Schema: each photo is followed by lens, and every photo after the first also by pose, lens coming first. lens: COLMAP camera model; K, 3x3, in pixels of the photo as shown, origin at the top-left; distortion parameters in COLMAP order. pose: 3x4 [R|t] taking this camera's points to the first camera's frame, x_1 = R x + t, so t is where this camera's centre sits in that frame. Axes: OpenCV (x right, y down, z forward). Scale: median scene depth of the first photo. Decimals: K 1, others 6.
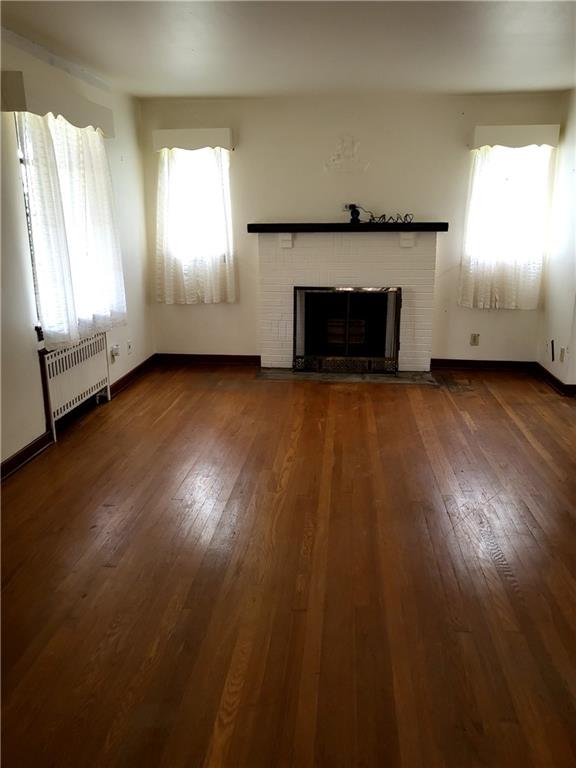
lens RADIAL K [[574.9, 0, 288.0], [0, 574.9, 384.0], [0, 0, 1]] dist [-0.052461, -0.002380]
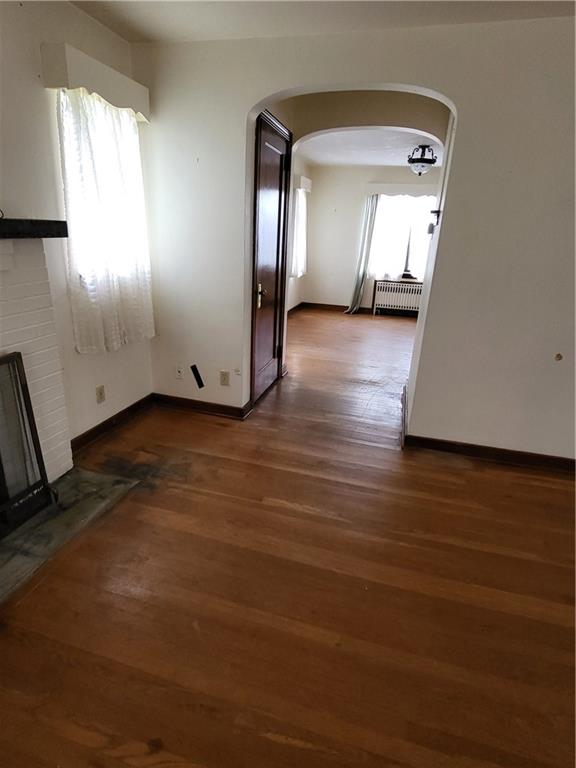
lens RADIAL K [[416.3, 0, 288.0], [0, 416.3, 384.0], [0, 0, 1]] dist [-0.022791, 0.000275]
pose [[0.180052, -0.329025, 0.926997, -0.016703], [0.223896, 0.931370, 0.287089, -0.031048], [-0.957837, 0.155860, 0.241362, 0.110753]]
